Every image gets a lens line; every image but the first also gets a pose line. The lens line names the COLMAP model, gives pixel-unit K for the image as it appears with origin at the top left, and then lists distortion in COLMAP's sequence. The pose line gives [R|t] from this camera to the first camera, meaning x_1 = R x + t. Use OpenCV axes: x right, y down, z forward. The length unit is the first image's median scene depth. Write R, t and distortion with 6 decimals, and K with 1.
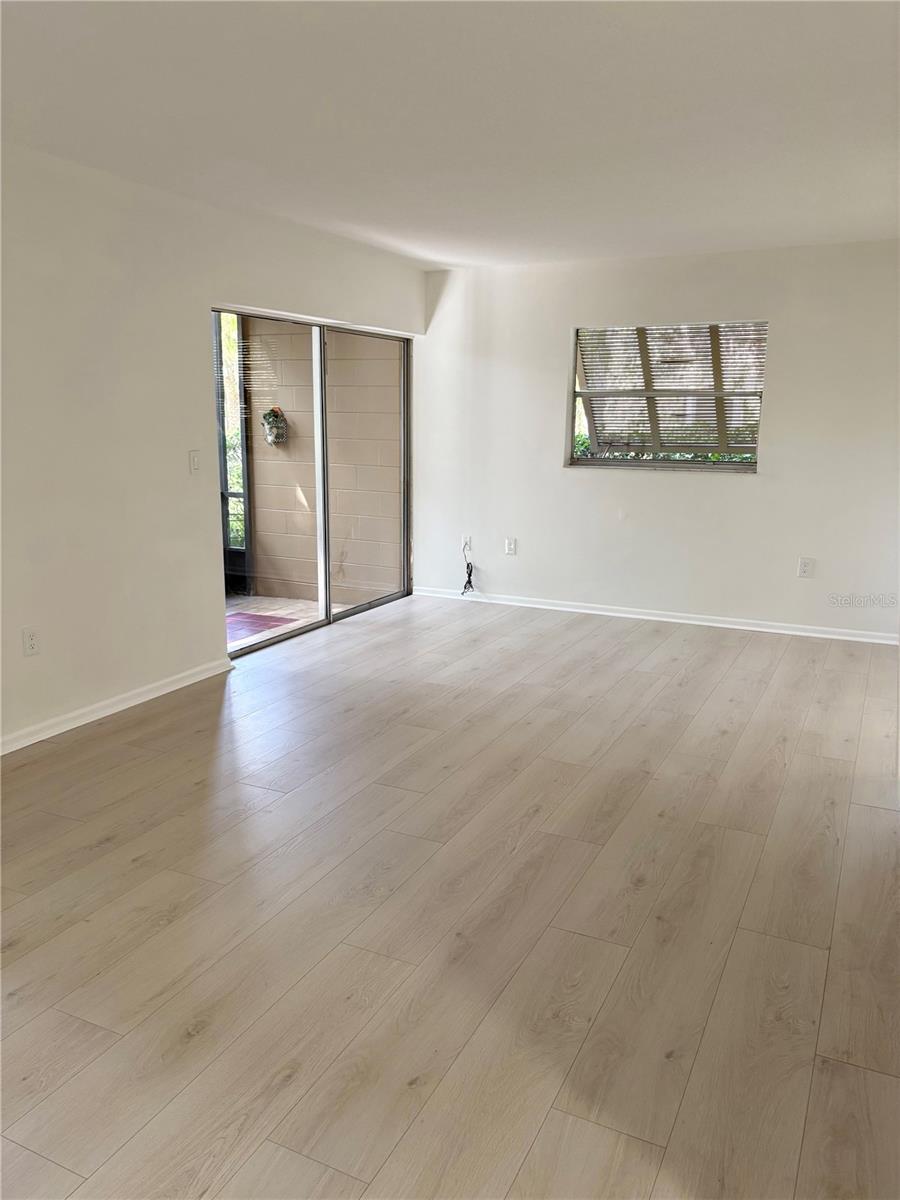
lens RADIAL K [[906.1, 0, 443.2], [0, 906.1, 614.1], [0, 0, 1]] dist [0.053381, -0.047045]
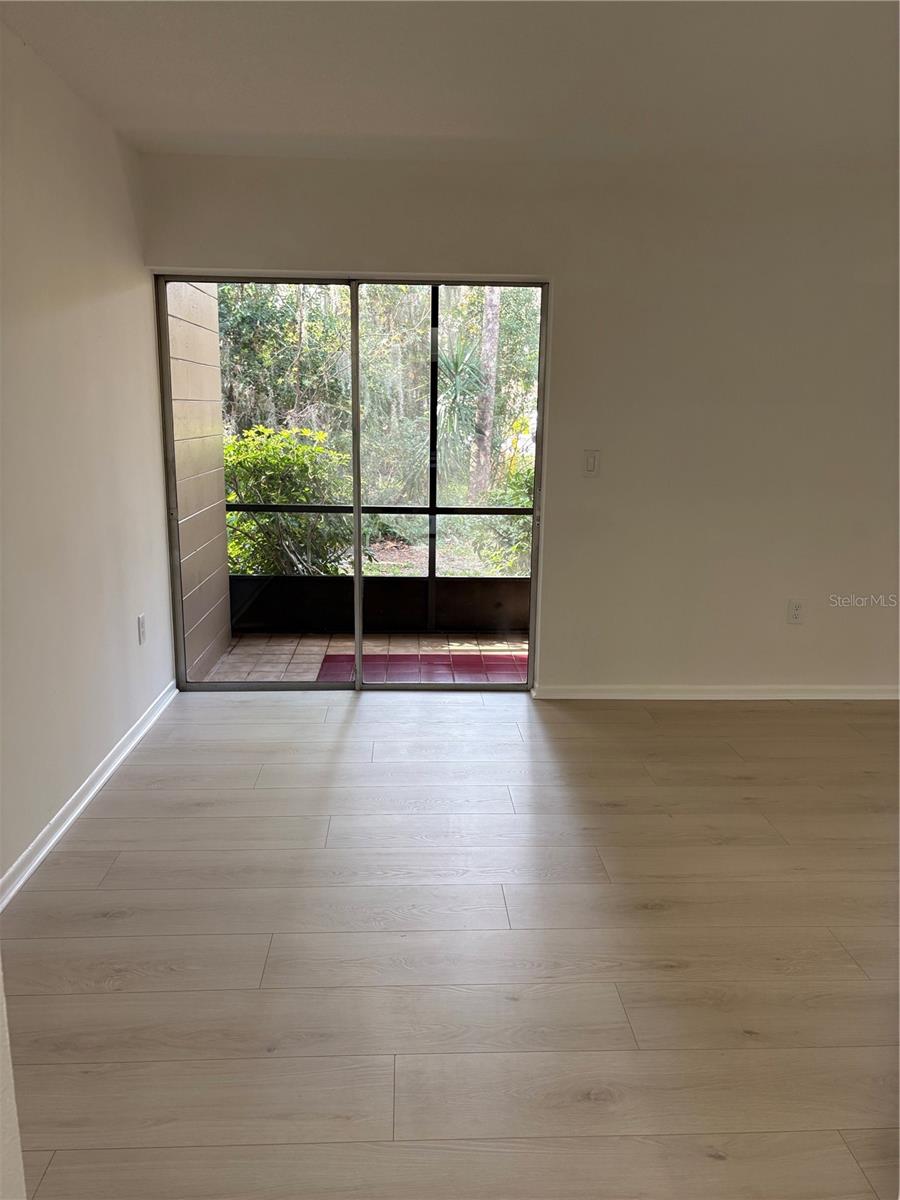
lens RADIAL K [[897.1, 0, 446.7], [0, 897.1, 617.5], [0, 0, 1]] dist [0.080901, -0.094555]
pose [[0.481767, 0.197932, -0.853653, 0.320894], [-0.196415, 0.973762, 0.114932, -0.008589], [0.854003, 0.112300, 0.508004, 0.051575]]
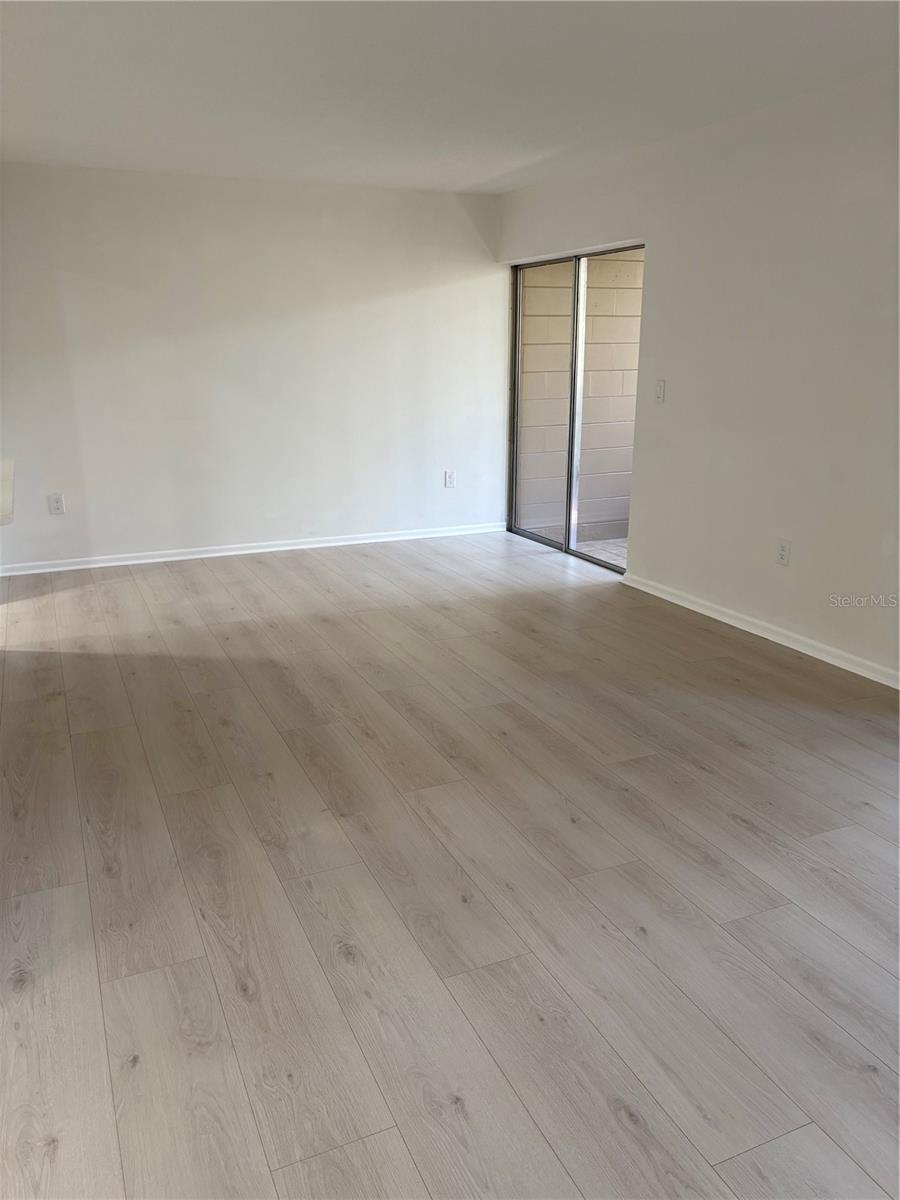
lens RADIAL K [[923.6, 0, 450.0], [0, 923.6, 600.0], [0, 0, 1]] dist [0.077821, -0.003857]
pose [[-0.639365, 0.199195, -0.742653, 0.700781], [-0.164699, 0.907963, 0.385328, -0.303881], [0.751057, 0.368680, -0.547713, 1.402733]]
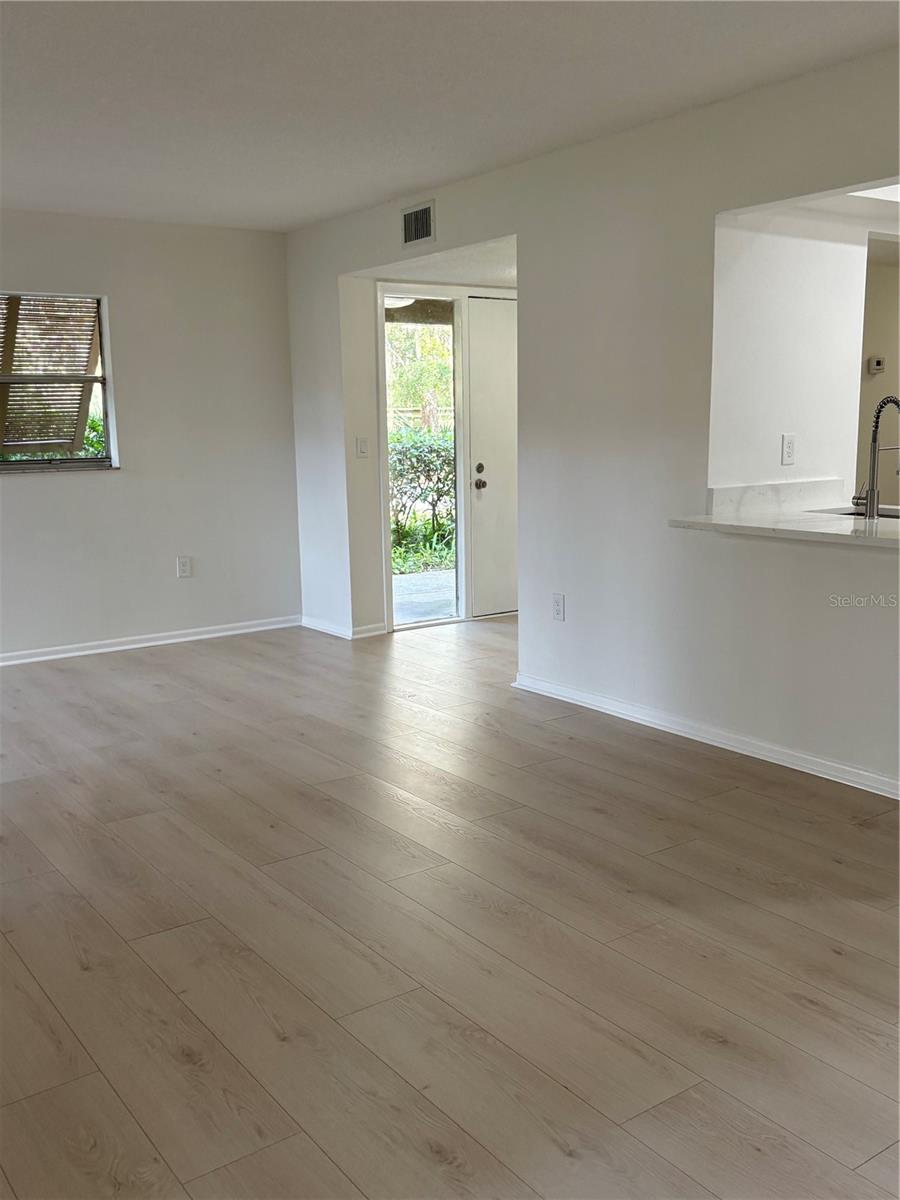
lens RADIAL K [[1110.0, 0, 450.0], [0, 1110.0, 600.0], [0, 0, 1]] dist [0.042546, 0.005479]
pose [[0.474929, -0.160608, 0.865244, -0.729190], [0.210338, 0.975425, 0.065606, -0.056624], [-0.854518, 0.150836, 0.497039, 0.342027]]
